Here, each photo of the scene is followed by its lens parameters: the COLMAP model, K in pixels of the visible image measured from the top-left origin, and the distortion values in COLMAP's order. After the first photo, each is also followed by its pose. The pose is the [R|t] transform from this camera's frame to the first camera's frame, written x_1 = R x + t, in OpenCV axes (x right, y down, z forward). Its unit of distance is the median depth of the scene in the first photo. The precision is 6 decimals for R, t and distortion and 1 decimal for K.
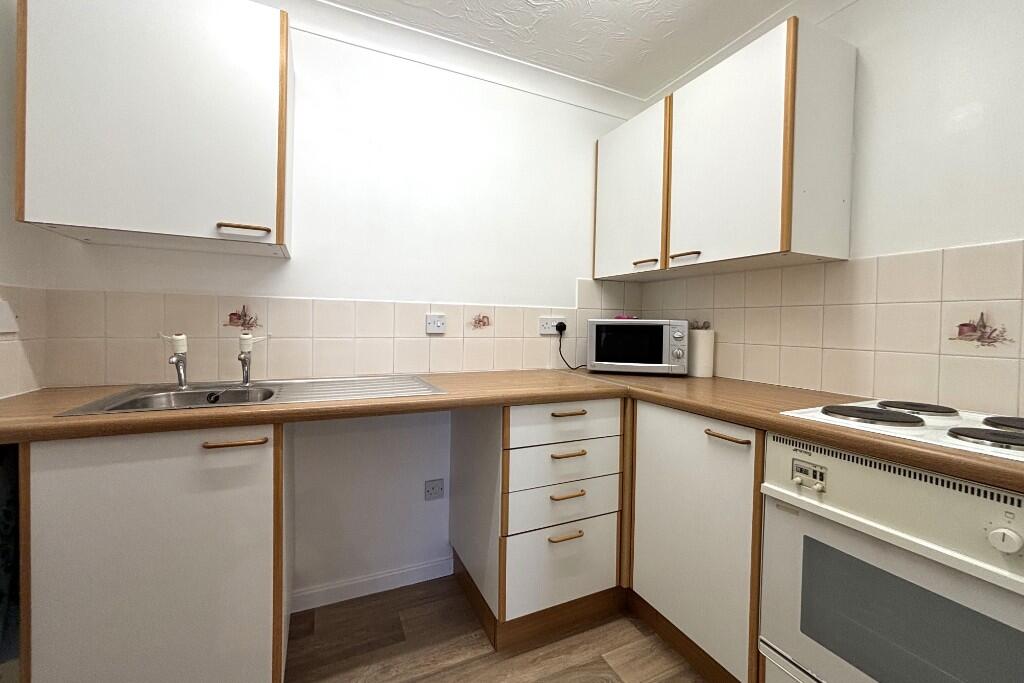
lens RADIAL K [[412.1, 0, 510.9], [0, 412.1, 330.9], [0, 0, 1]] dist [0.000729, 0.000633]
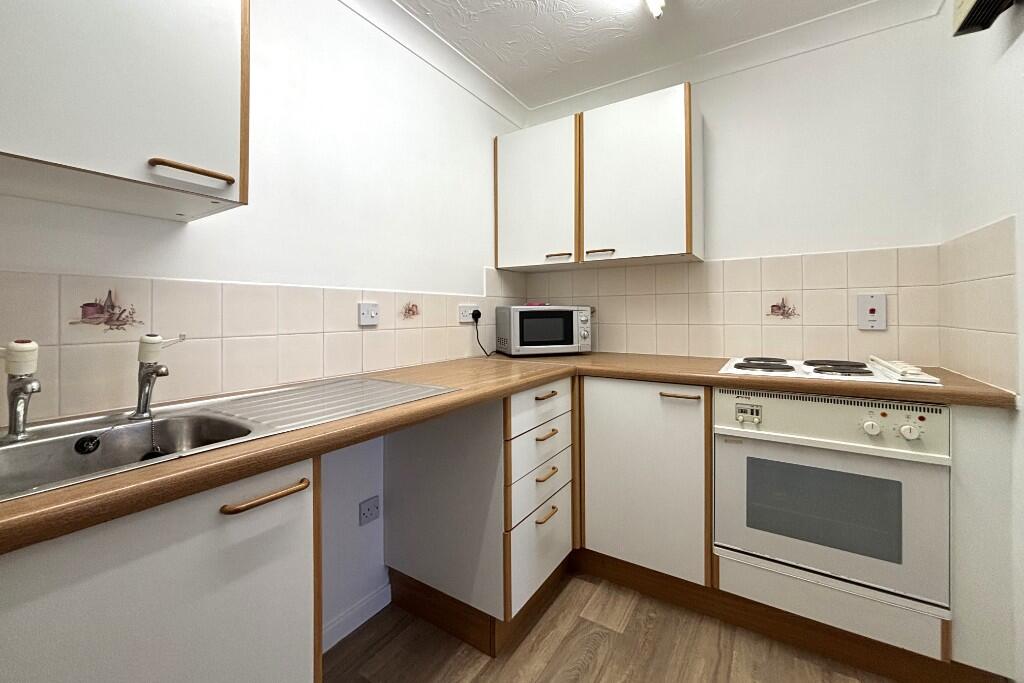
lens RADIAL K [[409.5, 0, 510.3], [0, 409.5, 310.4], [0, 0, 1]] dist [0.000793, -0.000126]
pose [[0.848336, -0.018357, 0.529139, -0.461943], [0.030548, 0.999431, -0.014304, -0.004481], [-0.528575, 0.028299, 0.848415, 0.152130]]
